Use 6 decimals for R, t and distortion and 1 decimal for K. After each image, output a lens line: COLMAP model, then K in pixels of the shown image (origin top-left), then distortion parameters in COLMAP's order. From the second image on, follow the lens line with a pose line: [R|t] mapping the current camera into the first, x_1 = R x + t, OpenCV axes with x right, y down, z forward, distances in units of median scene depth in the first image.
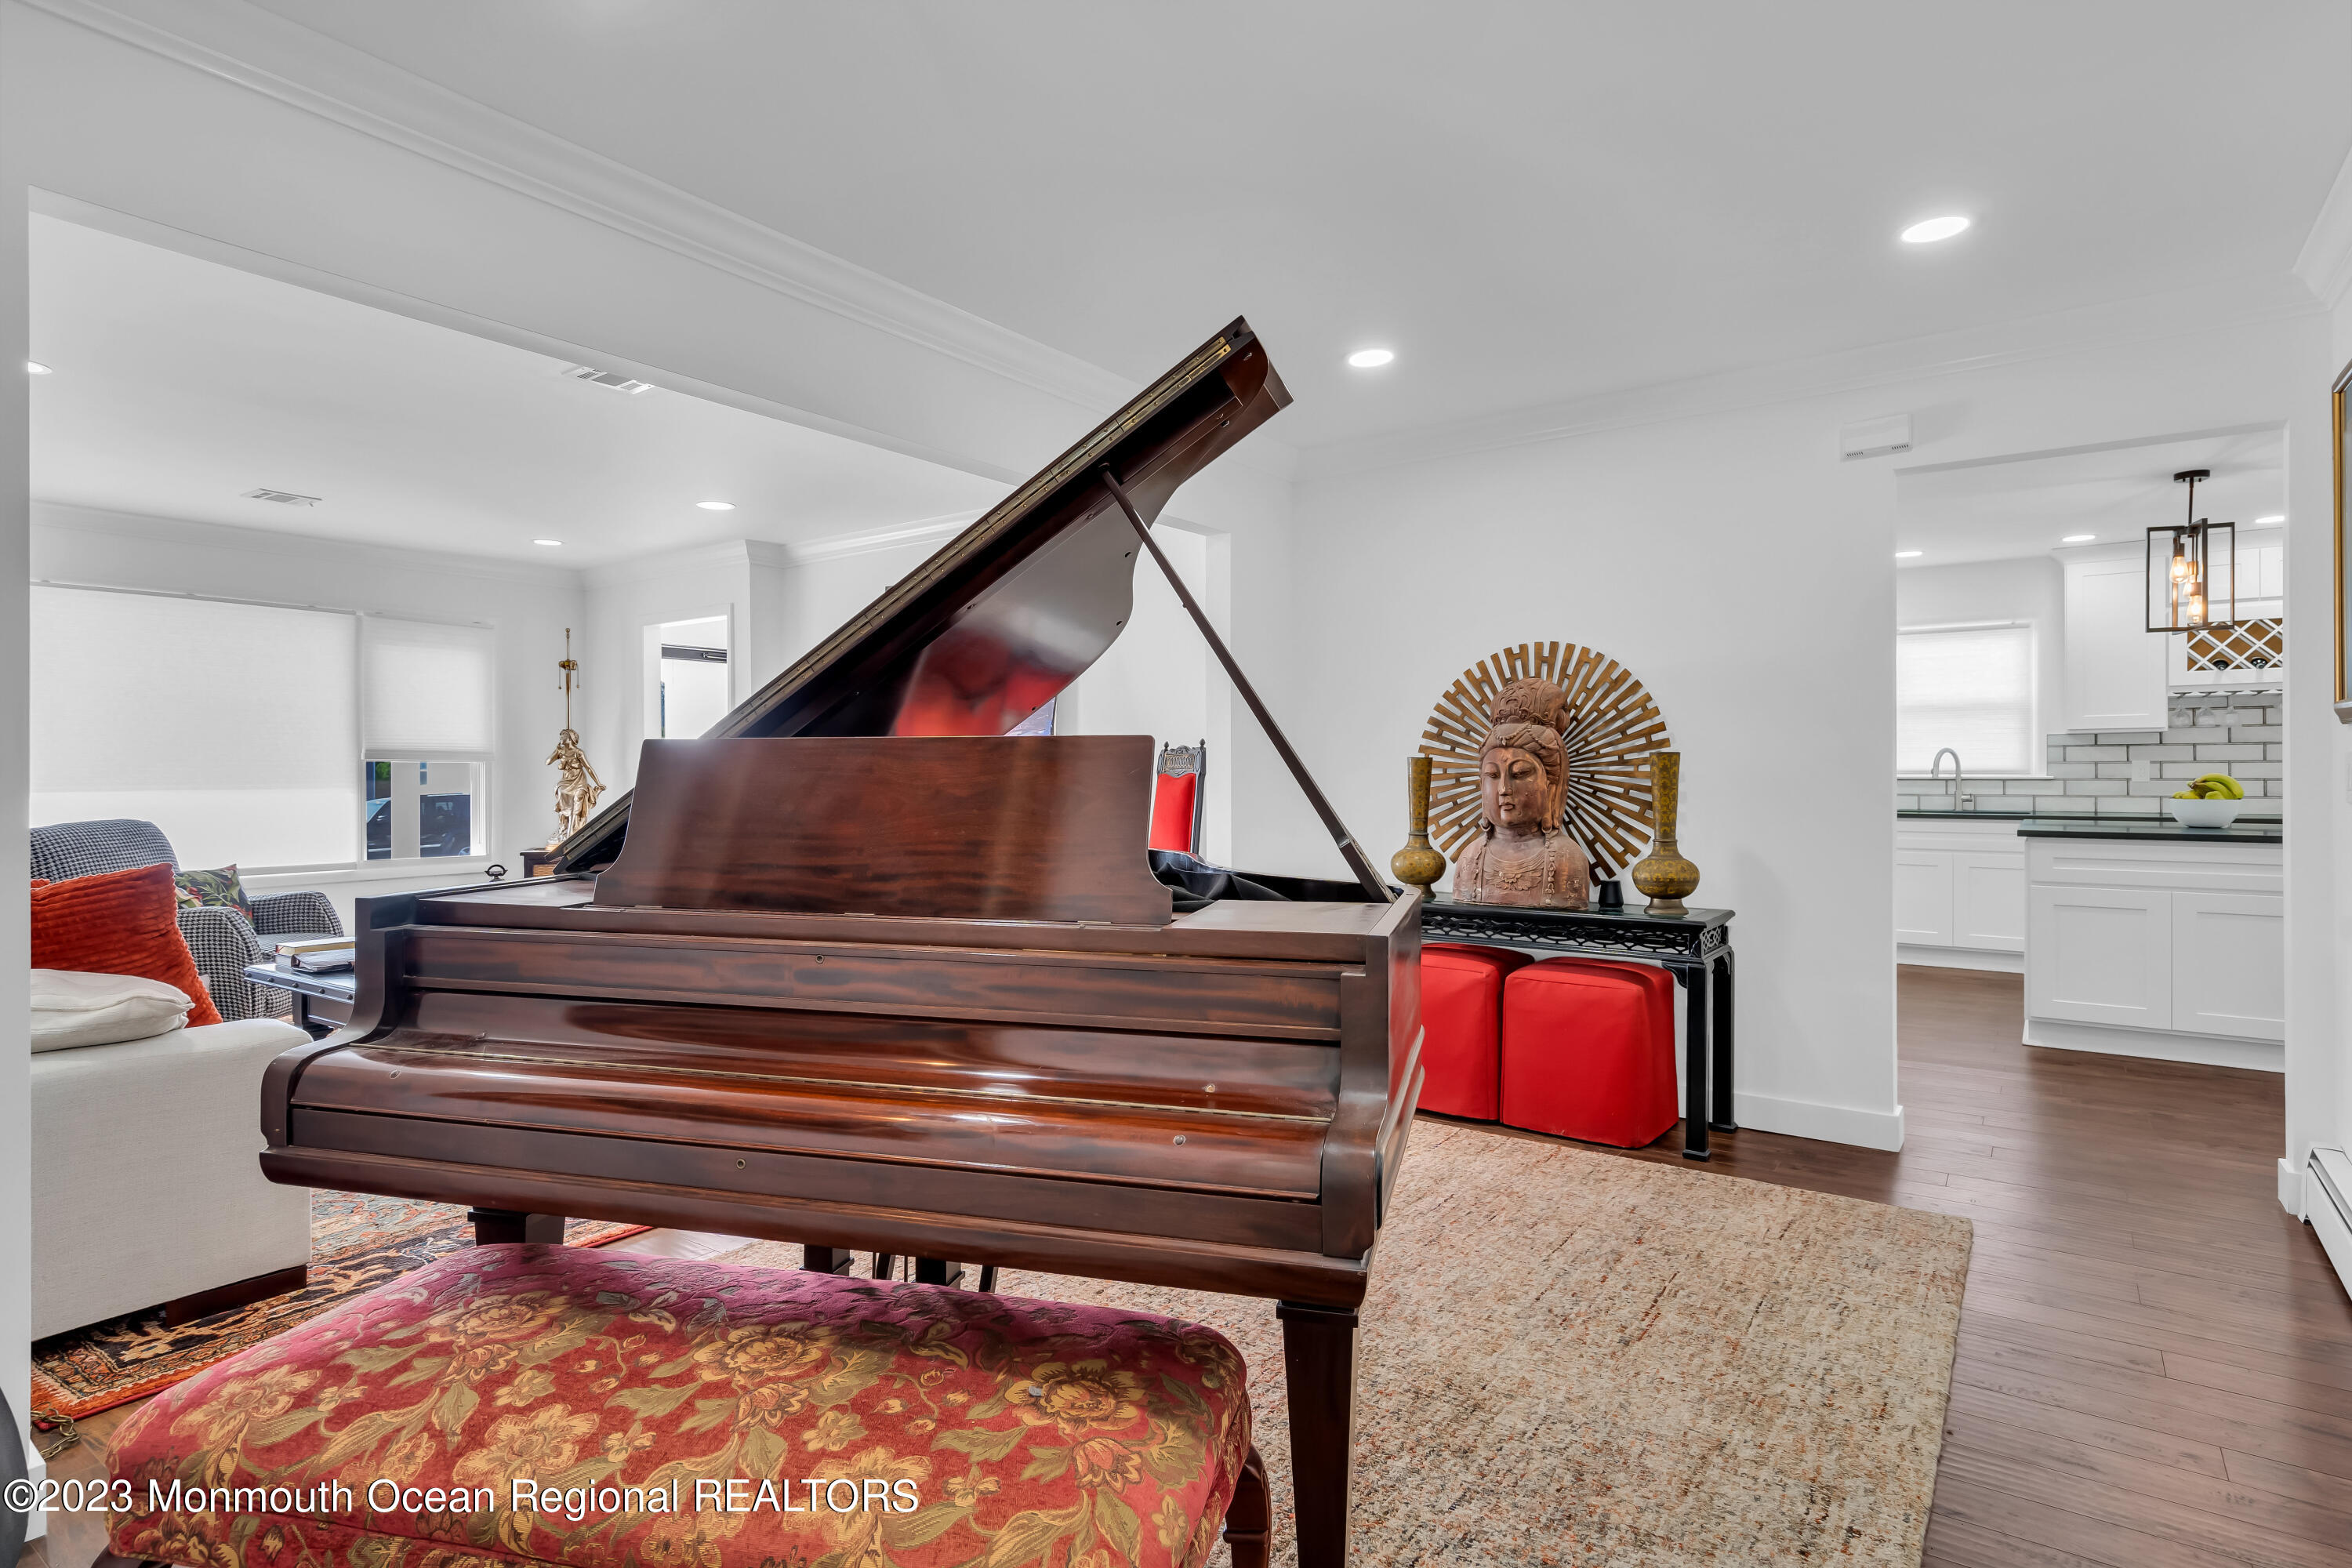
lens RADIAL K [[1213.3, 0, 1175.7], [0, 1213.3, 773.2], [0, 0, 1]] dist [0.006176, 0.000650]
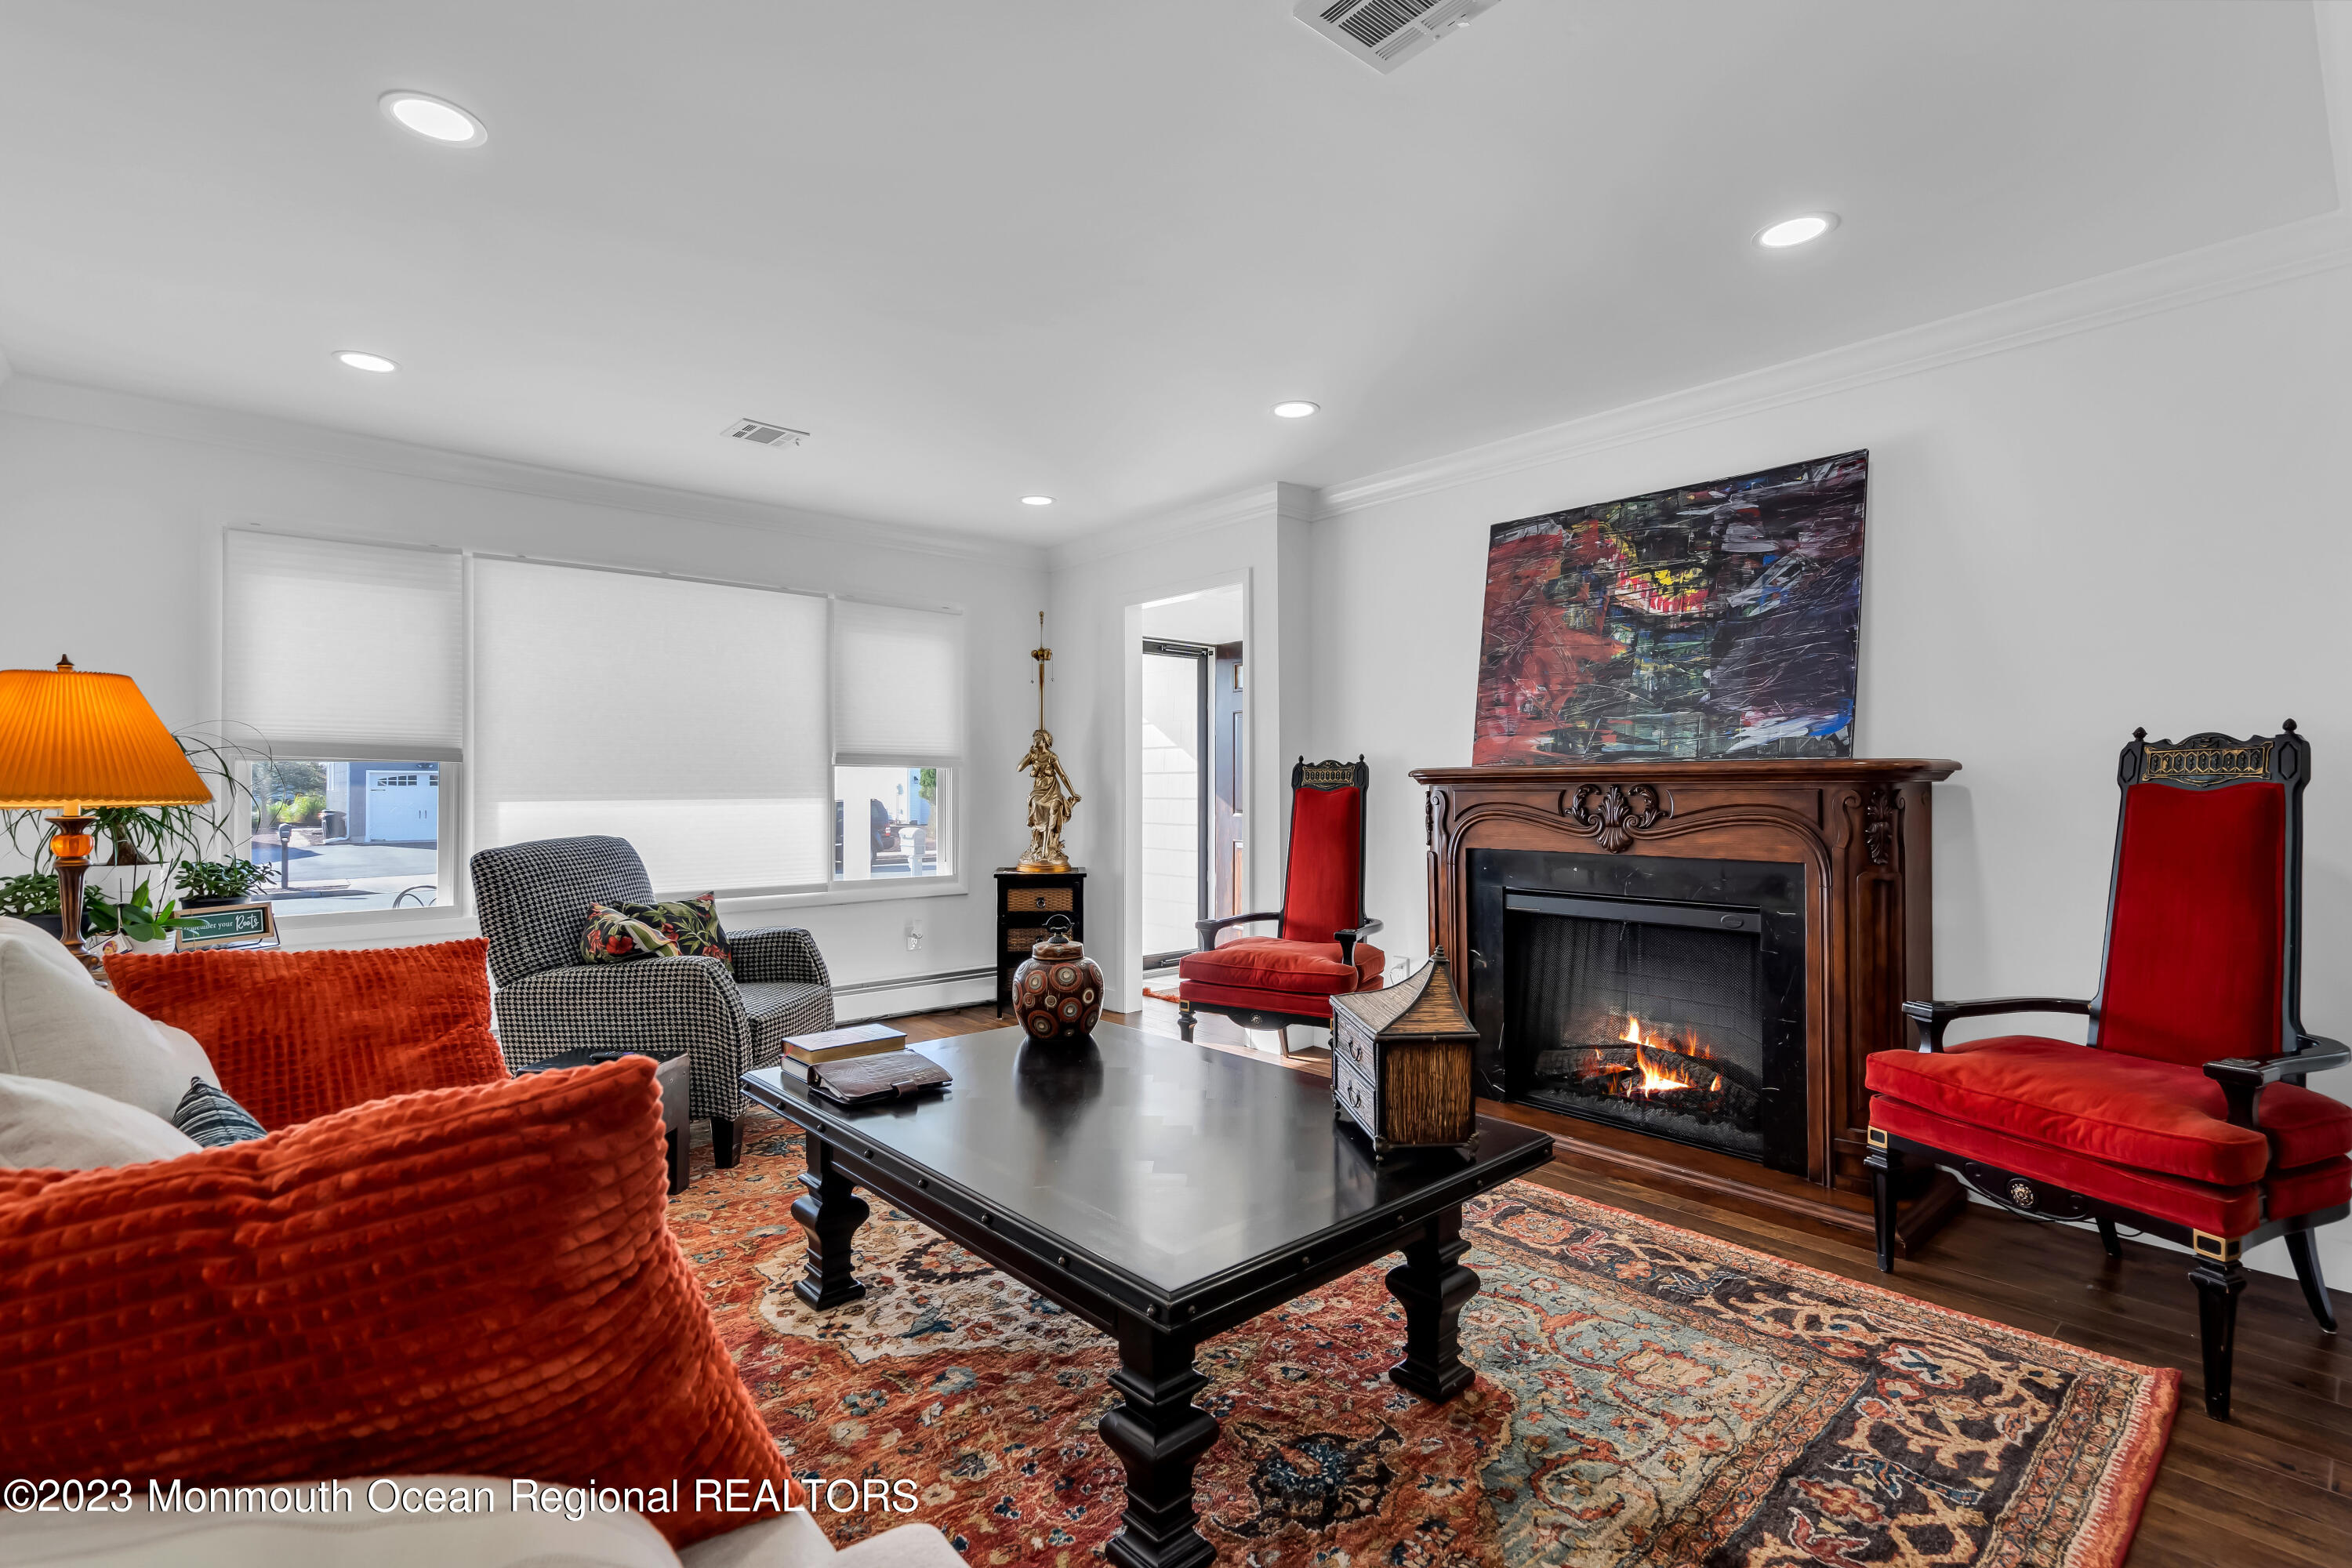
lens RADIAL K [[1071.0, 0, 1178.3], [0, 1071.0, 780.3], [0, 0, 1]] dist [-0.006279, 0.003915]
pose [[0.974712, 0.002773, -0.223447, -0.259210], [-0.003682, 0.999987, -0.003655, 0.001913], [0.223434, 0.004385, 0.974709, 0.313102]]
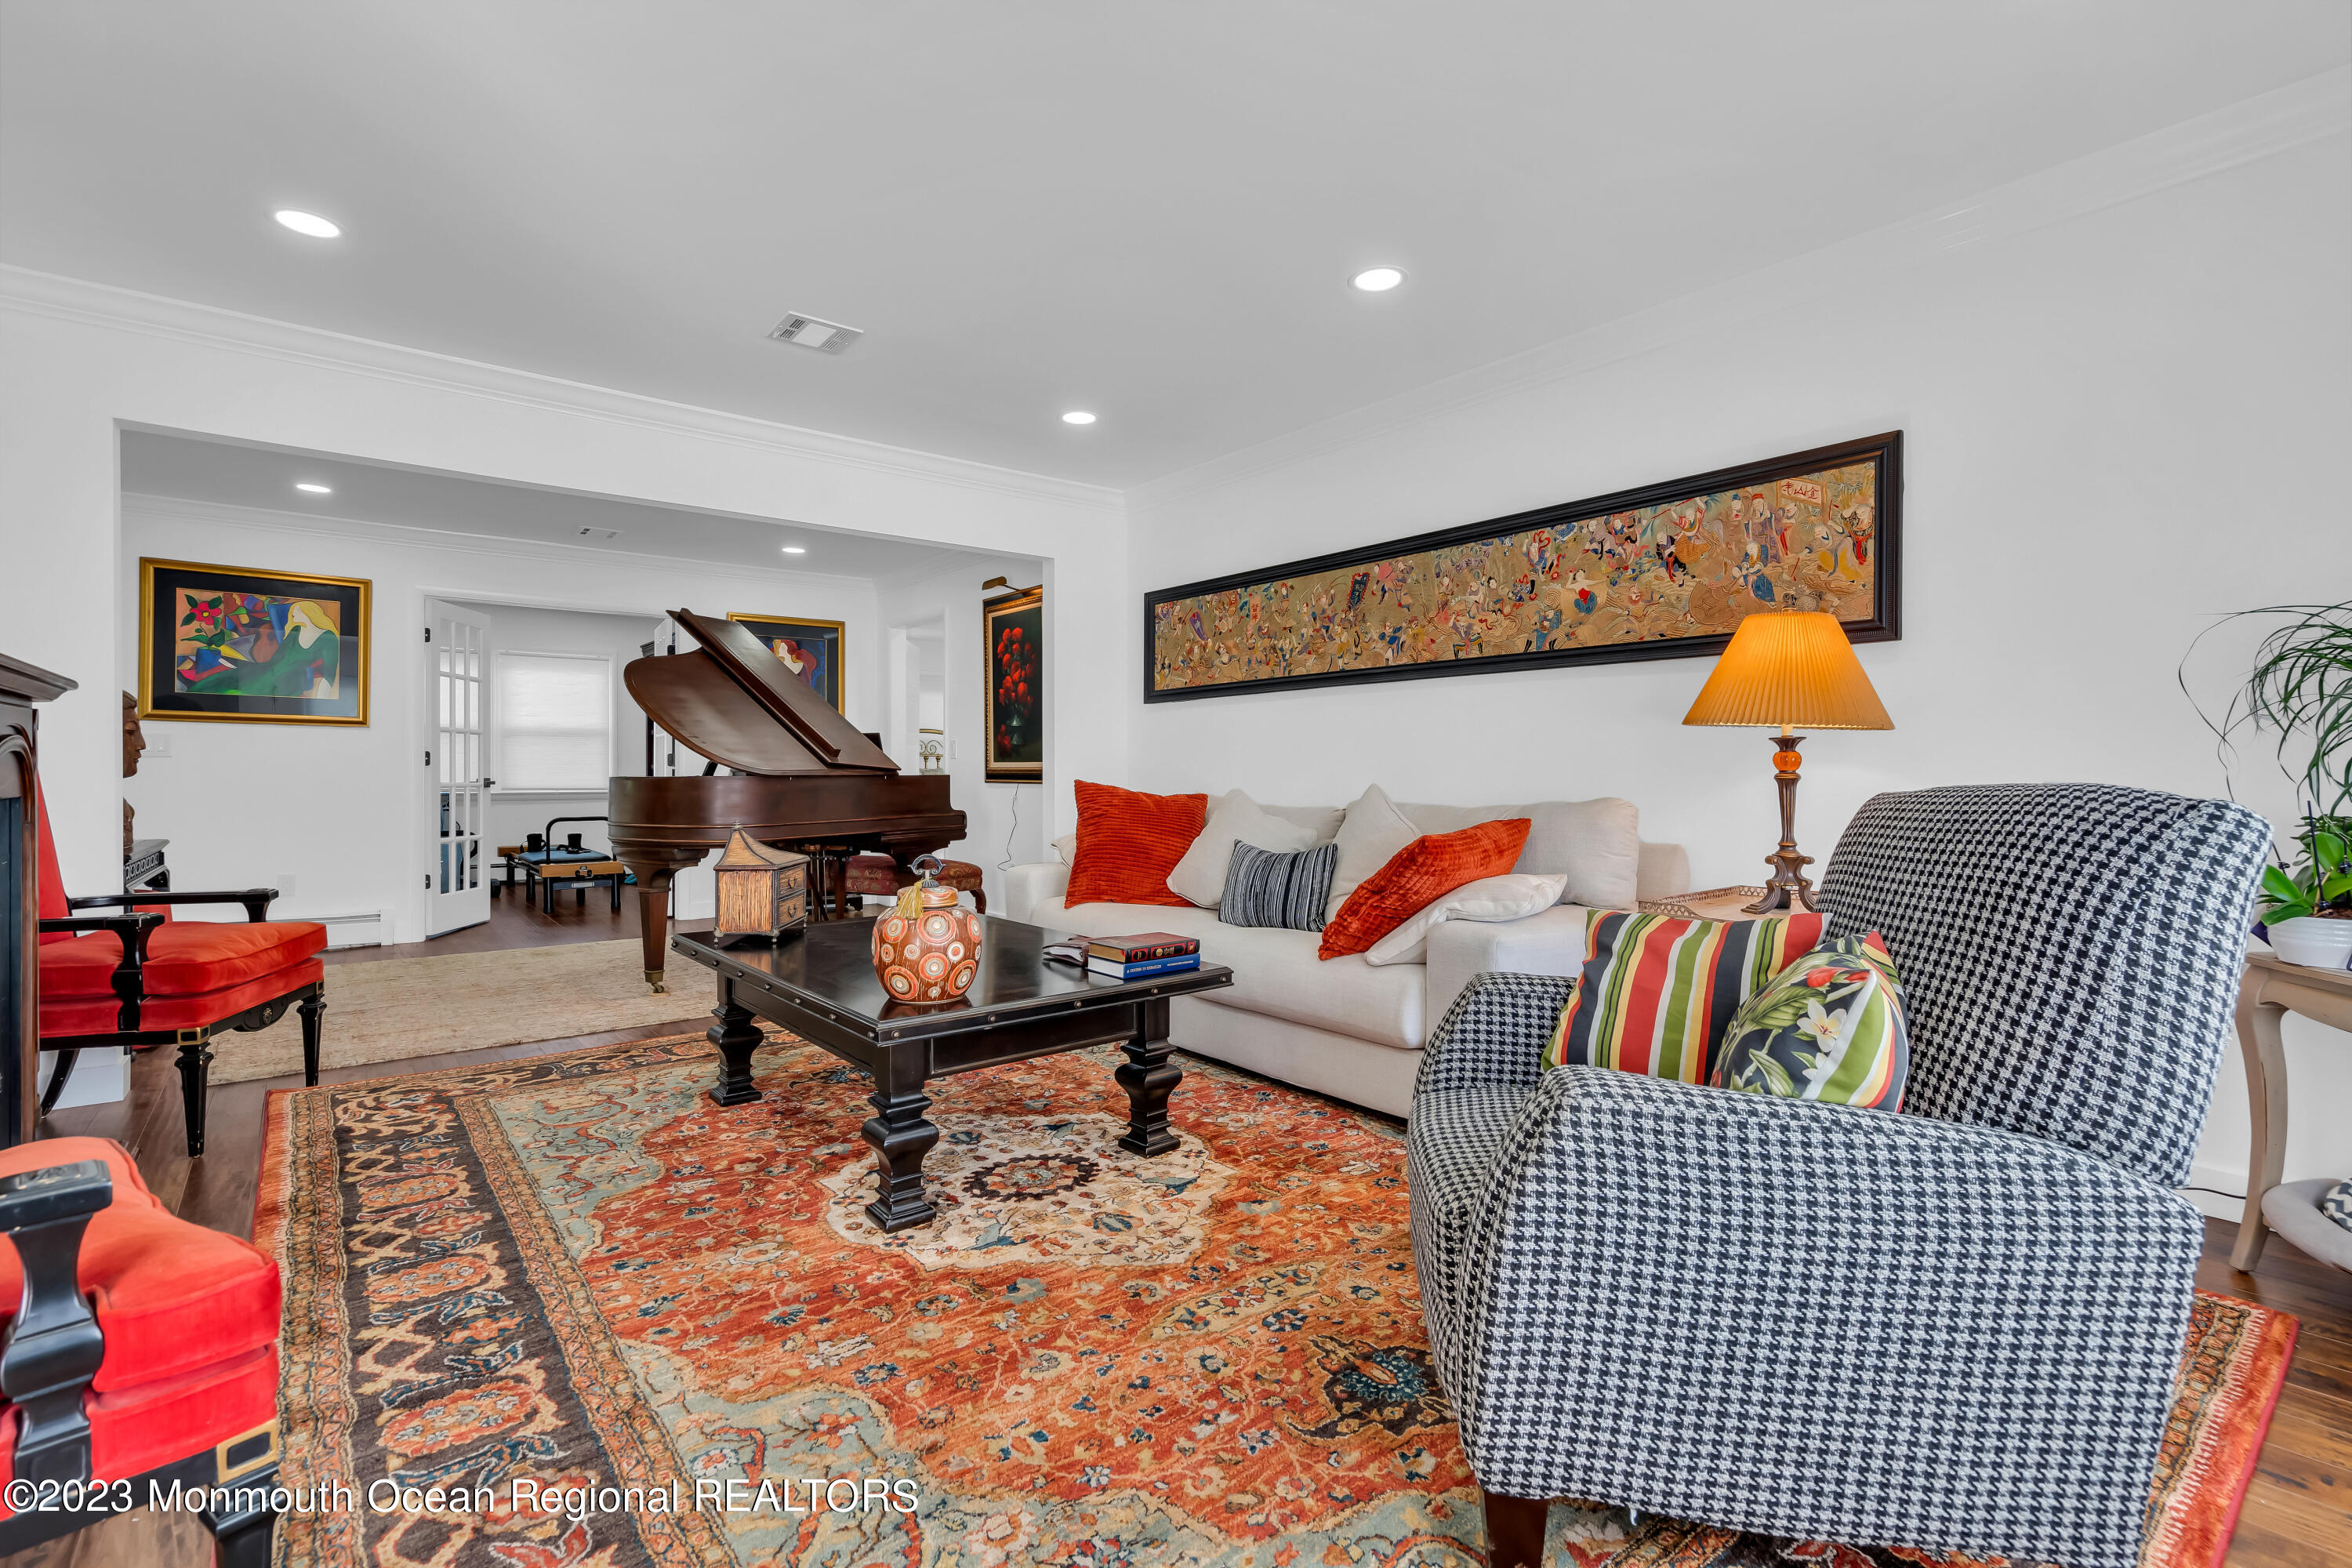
lens RADIAL K [[1071.0, 0, 1169.6], [0, 1071.0, 773.6], [0, 0, 1]] dist [-0.006279, 0.003915]
pose [[-0.963796, 0.003107, 0.266623, -0.571548], [0.003846, 0.999990, 0.002250, 0.026009], [-0.266613, 0.003194, -0.963798, 1.035923]]
